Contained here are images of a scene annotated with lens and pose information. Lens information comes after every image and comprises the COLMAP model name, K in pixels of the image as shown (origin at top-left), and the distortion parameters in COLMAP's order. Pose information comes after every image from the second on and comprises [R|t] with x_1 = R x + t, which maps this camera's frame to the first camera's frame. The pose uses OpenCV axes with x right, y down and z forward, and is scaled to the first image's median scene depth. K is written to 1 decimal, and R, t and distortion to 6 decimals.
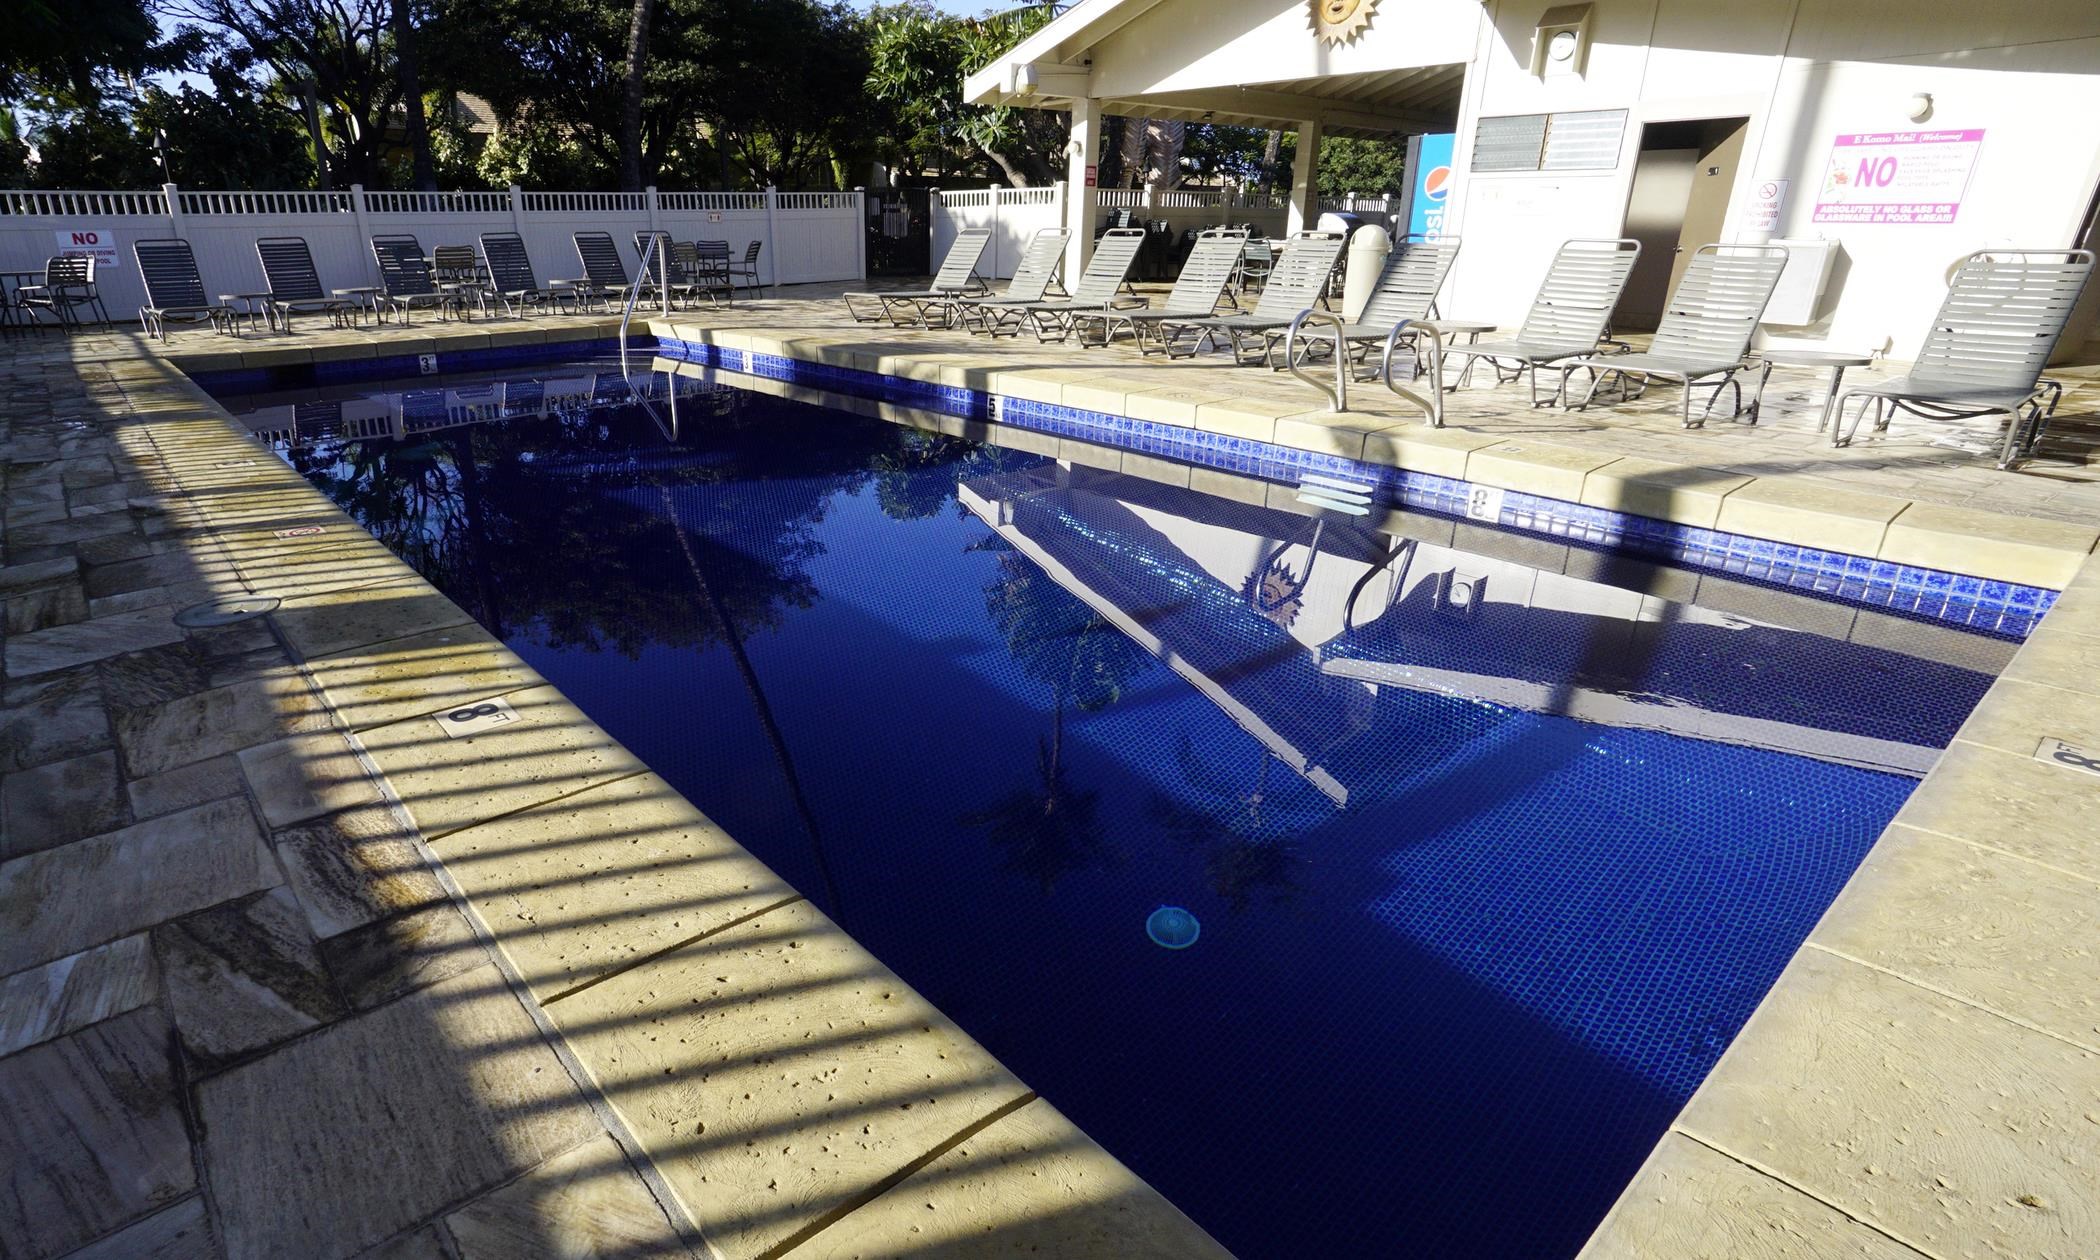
lens RADIAL K [[1103.0, 0, 1051.1], [0, 1103.0, 649.1], [0, 0, 1]] dist [-0.085873, 0.030435]
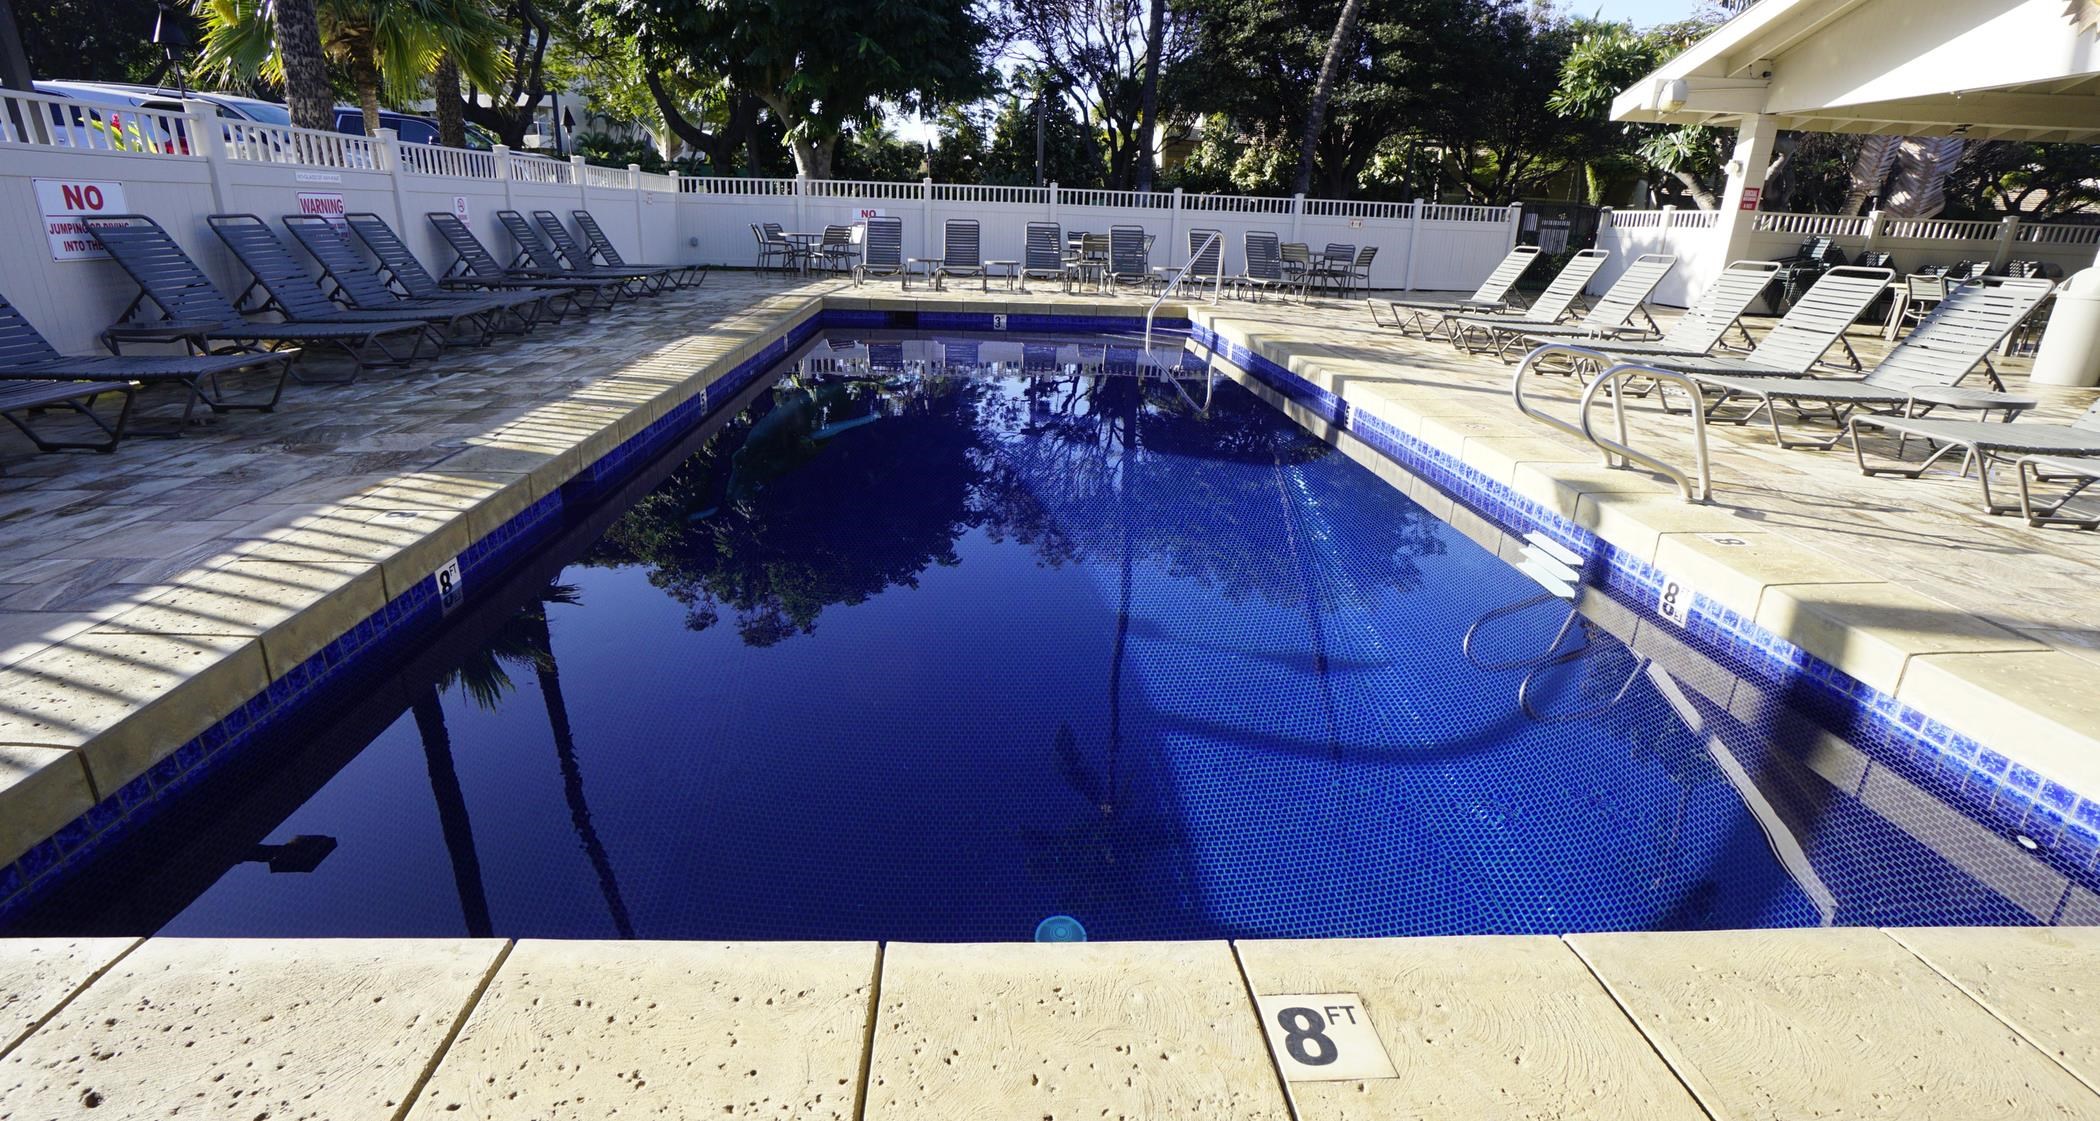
lens RADIAL K [[1022.3, 0, 1010.4], [0, 1022.3, 524.6], [0, 0, 1]] dist [-0.060751, 0.023025]
pose [[0.784475, 0.201511, -0.586509, 0.119376], [-0.253131, 0.967412, -0.006191, -0.016584], [0.566148, 0.153320, 0.809919, 0.034068]]
